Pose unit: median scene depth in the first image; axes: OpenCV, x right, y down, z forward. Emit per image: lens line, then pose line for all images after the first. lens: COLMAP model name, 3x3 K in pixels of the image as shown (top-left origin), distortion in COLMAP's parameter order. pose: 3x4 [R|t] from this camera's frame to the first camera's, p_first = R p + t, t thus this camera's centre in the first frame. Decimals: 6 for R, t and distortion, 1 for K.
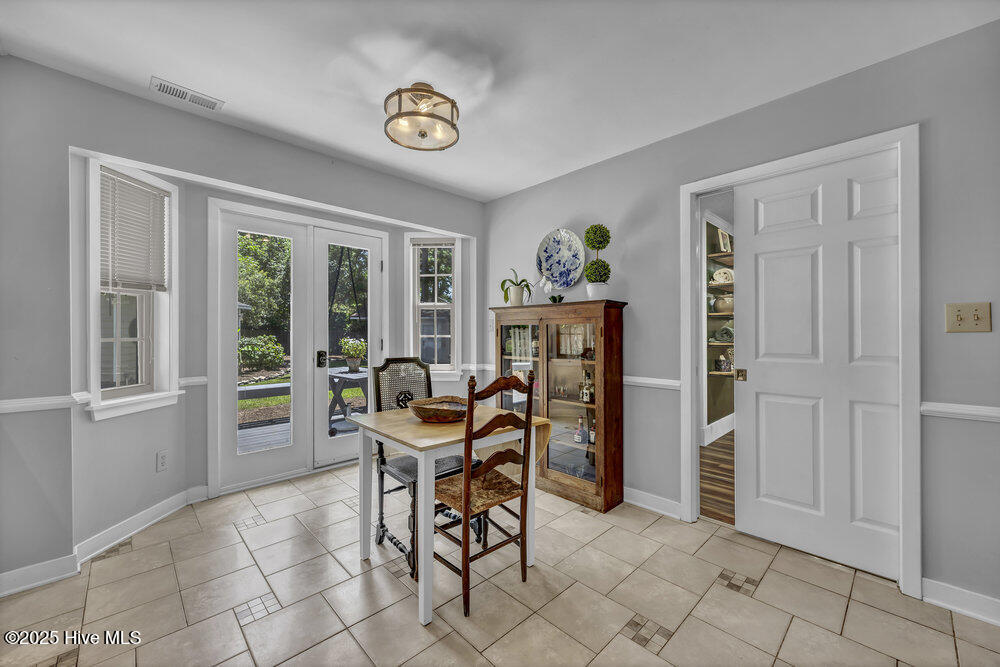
lens RADIAL K [[391.6, 0, 506.7], [0, 391.6, 331.6], [0, 0, 1]] dist [0.005711, -0.000488]
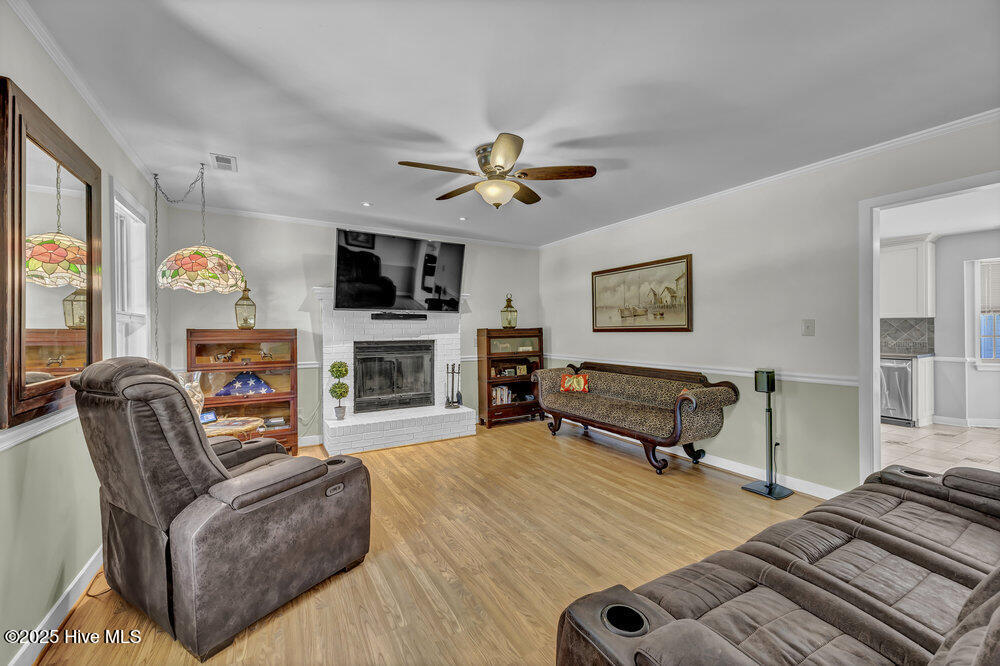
lens RADIAL K [[391.6, 0, 504.2], [0, 391.6, 327.6], [0, 0, 1]] dist [0.005711, -0.000488]
pose [[-0.237833, -0.003445, -0.971300, 1.624260], [0.008222, 0.999951, -0.005560, -0.035453], [0.971271, -0.009309, -0.237793, -1.012617]]
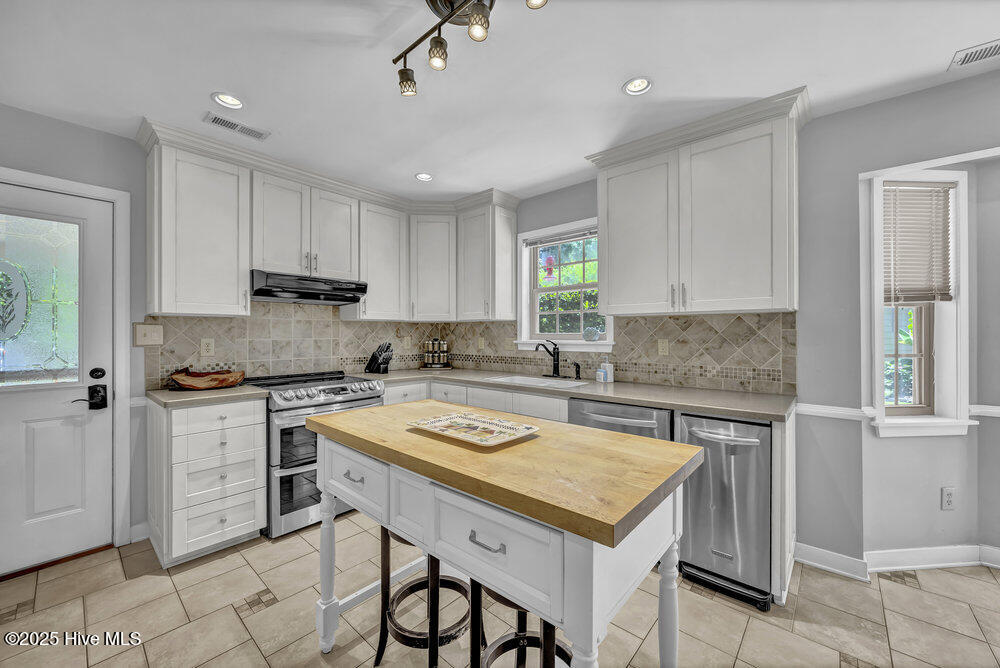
lens RADIAL K [[391.6, 0, 503.6], [0, 391.6, 333.0], [0, 0, 1]] dist [0.005711, -0.000488]
pose [[0.083702, -0.001380, -0.996490, -0.101673], [0.003228, 0.999994, -0.001114, -0.034087], [0.996486, -0.003123, 0.083706, -0.033822]]
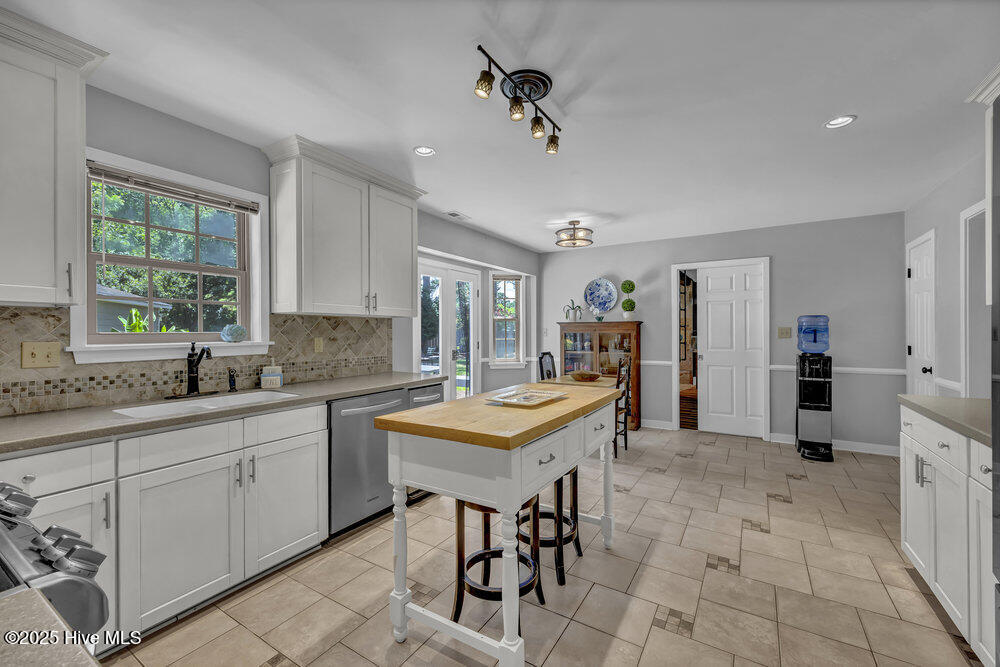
lens RADIAL K [[391.6, 0, 514.3], [0, 391.6, 331.7], [0, 0, 1]] dist [0.005711, -0.000488]
pose [[0.969002, -0.002600, 0.247040, -0.844020], [0.001859, 0.999993, 0.003232, -0.036509], [-0.247047, -0.002672, 0.969000, -0.755027]]
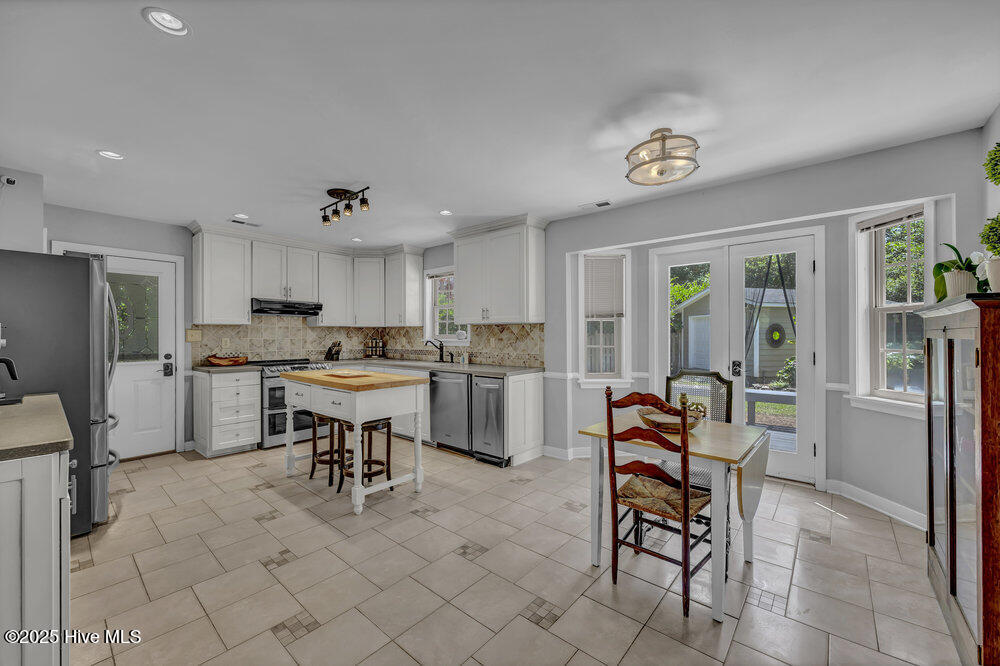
lens RADIAL K [[391.6, 0, 499.3], [0, 391.6, 335.0], [0, 0, 1]] dist [0.005711, -0.000488]
pose [[0.093903, -0.000818, -0.995581, 0.691421], [0.003654, 0.999993, -0.000477, -0.030300], [0.995575, -0.003593, 0.093906, 0.342421]]
